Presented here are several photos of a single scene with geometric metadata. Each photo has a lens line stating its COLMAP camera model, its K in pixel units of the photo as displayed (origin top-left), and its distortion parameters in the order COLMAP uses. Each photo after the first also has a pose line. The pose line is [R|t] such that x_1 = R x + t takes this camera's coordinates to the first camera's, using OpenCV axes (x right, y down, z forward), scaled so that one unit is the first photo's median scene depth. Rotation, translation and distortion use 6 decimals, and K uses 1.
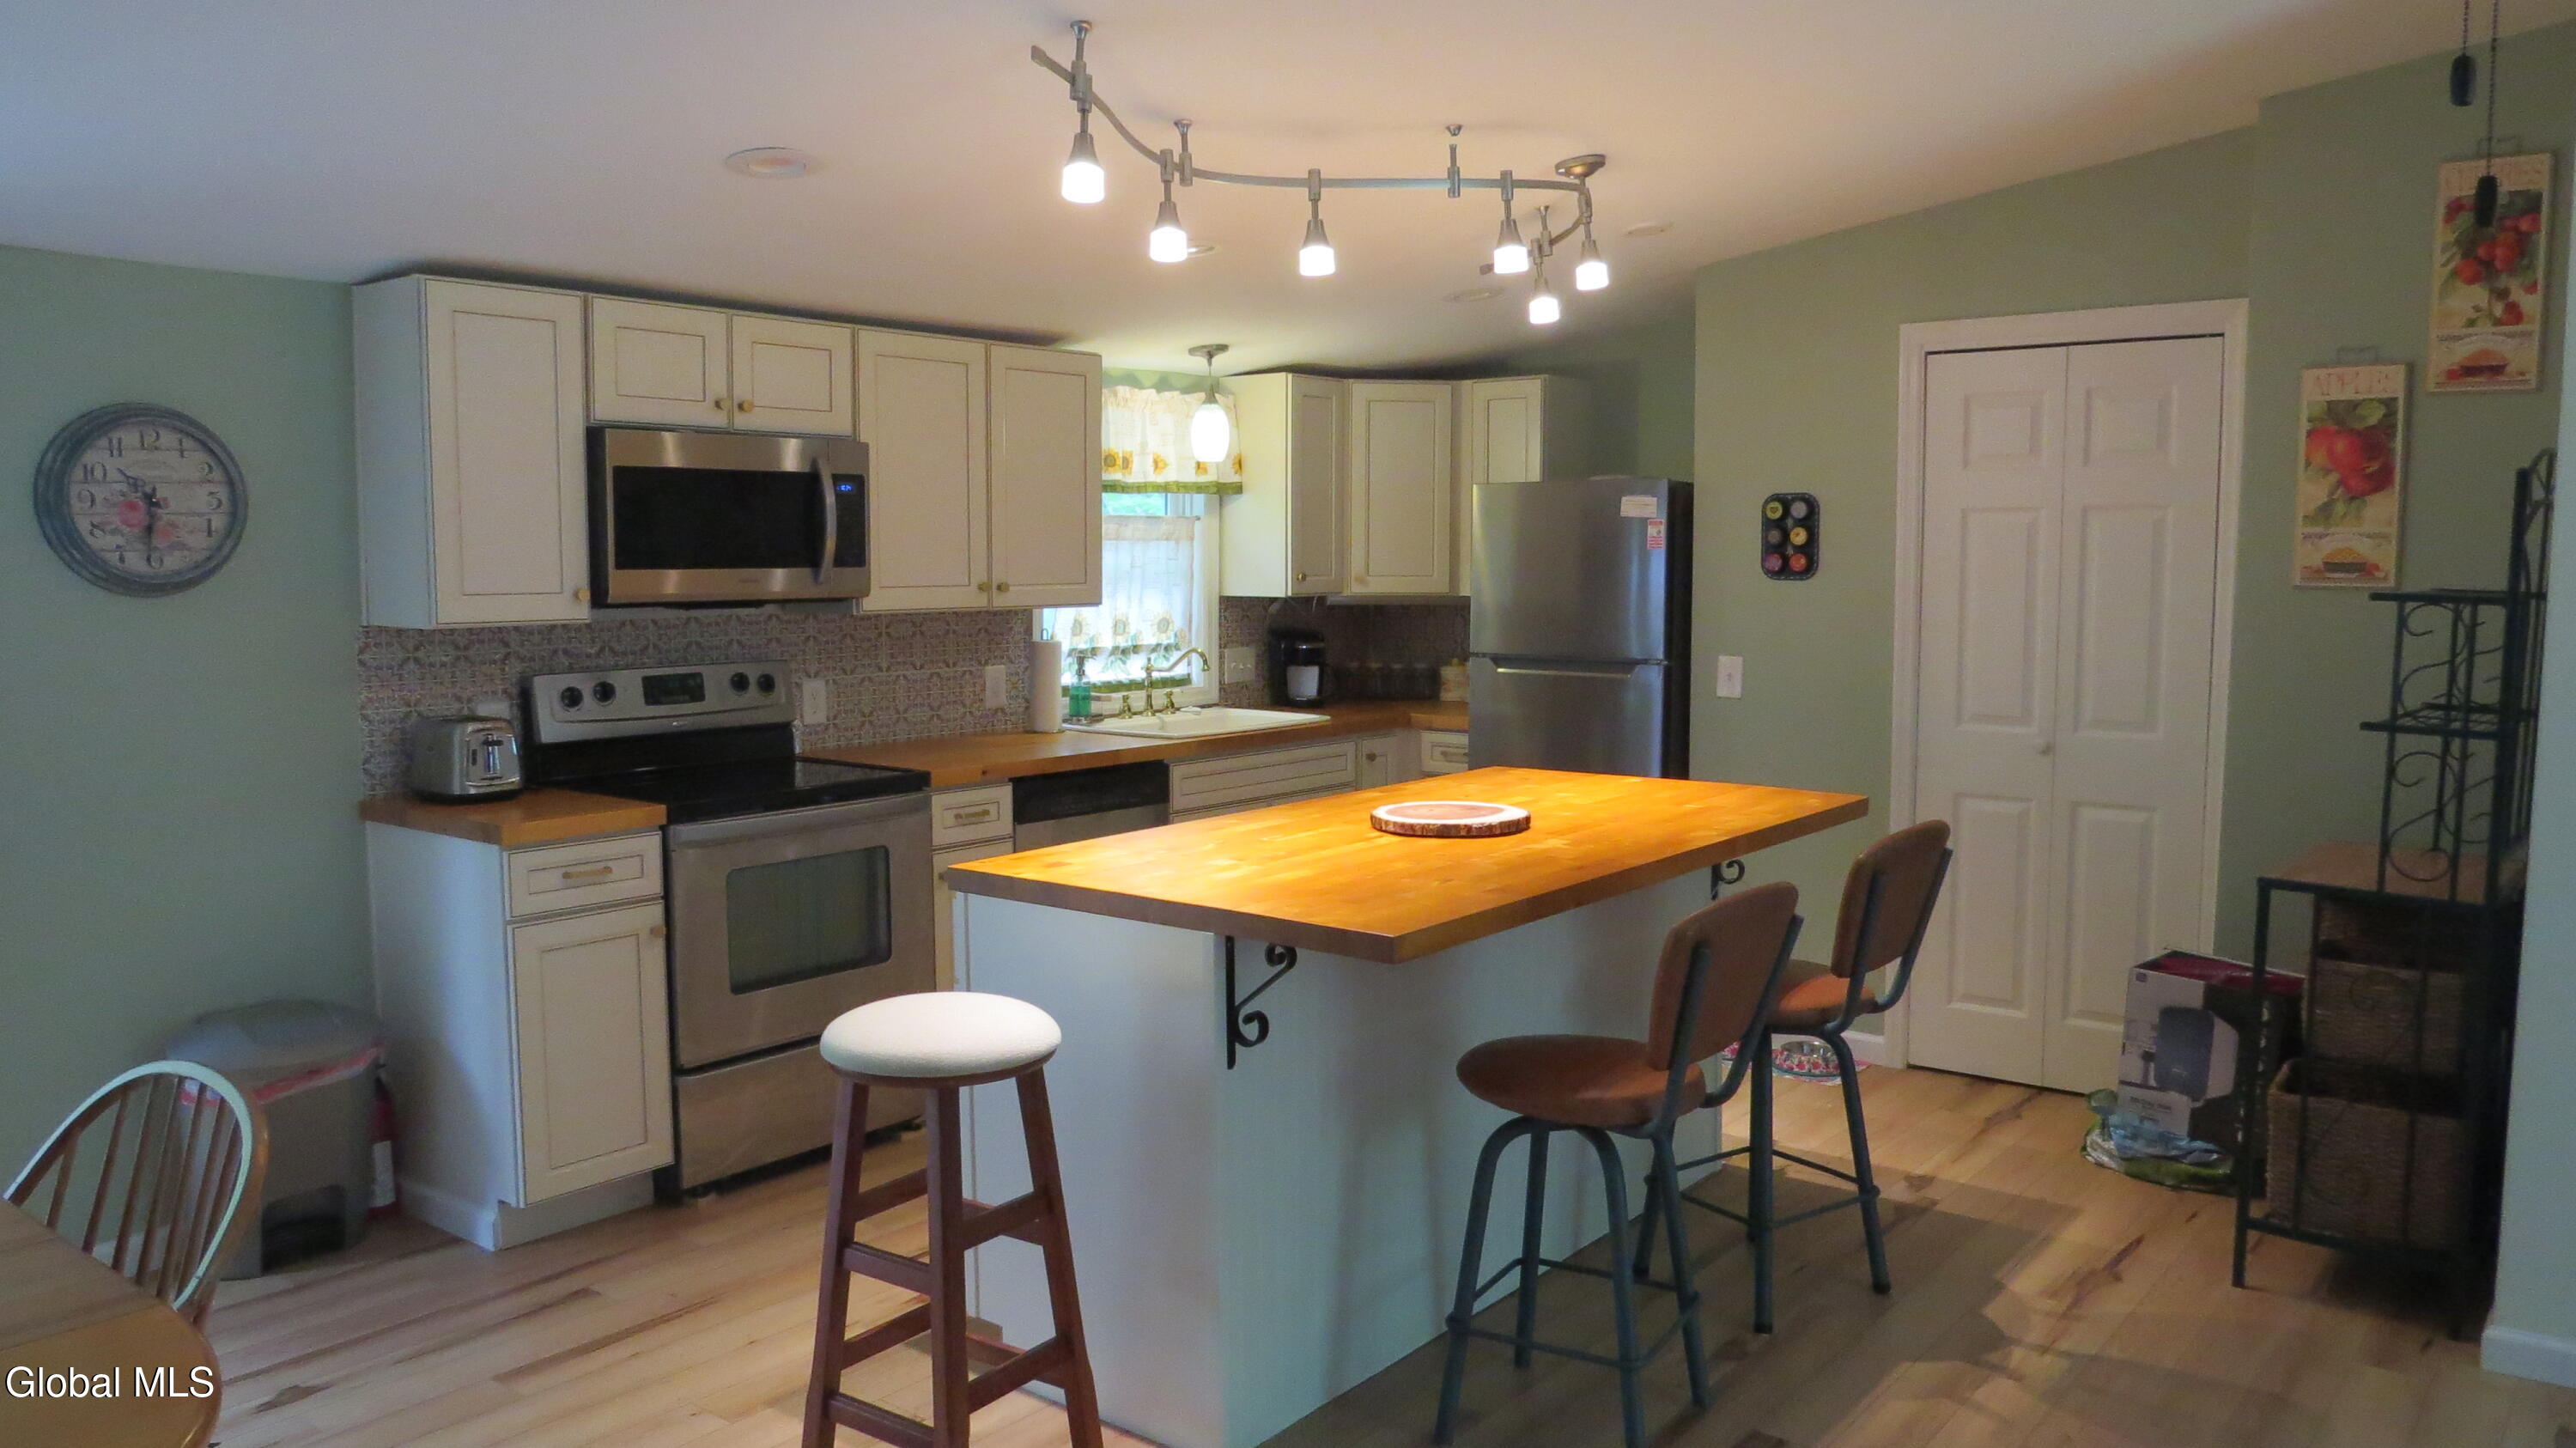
lens RADIAL K [[1831.1, 0, 1288.0], [0, 1831.1, 724.0], [0, 0, 1]] dist [-0.026106, 0.005742]
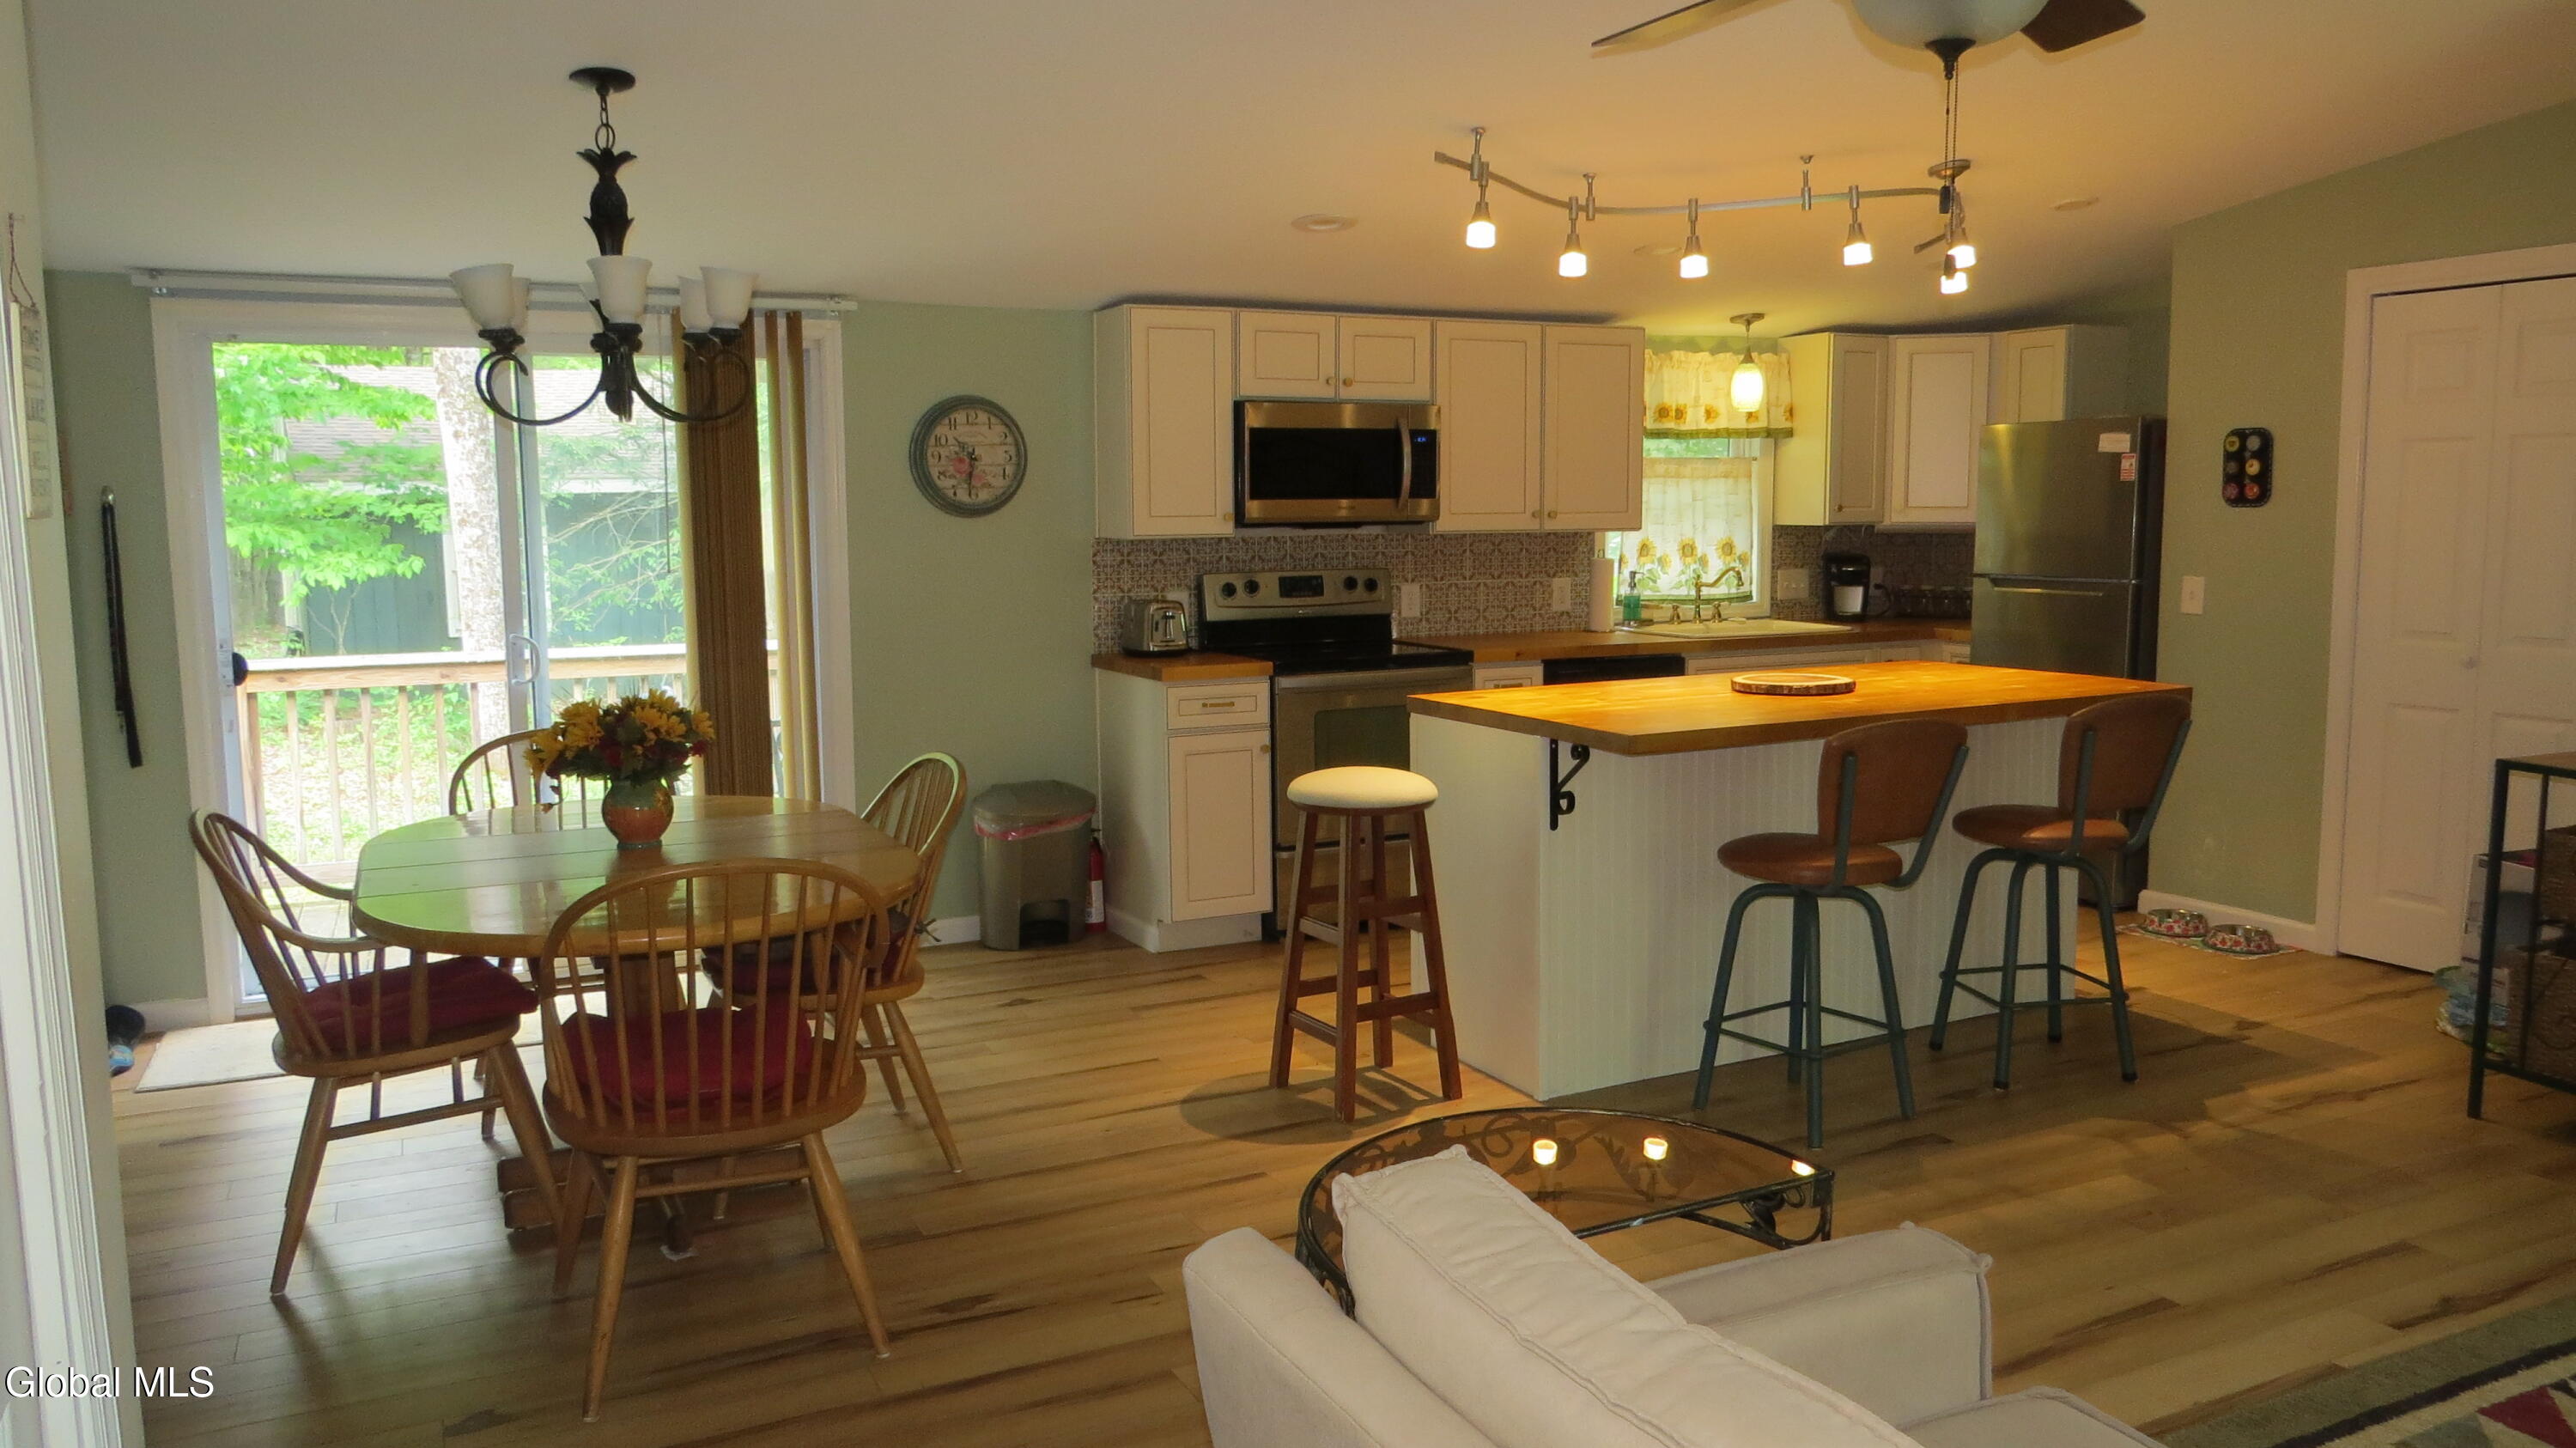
lens RADIAL K [[1831.1, 0, 1288.0], [0, 1831.1, 724.0], [0, 0, 1]] dist [-0.026106, 0.005742]
pose [[0.905605, 0.044833, -0.421745, 0.244624], [-0.032473, 0.998808, 0.036448, 0.034337], [0.422877, -0.019312, 0.905981, -0.268929]]
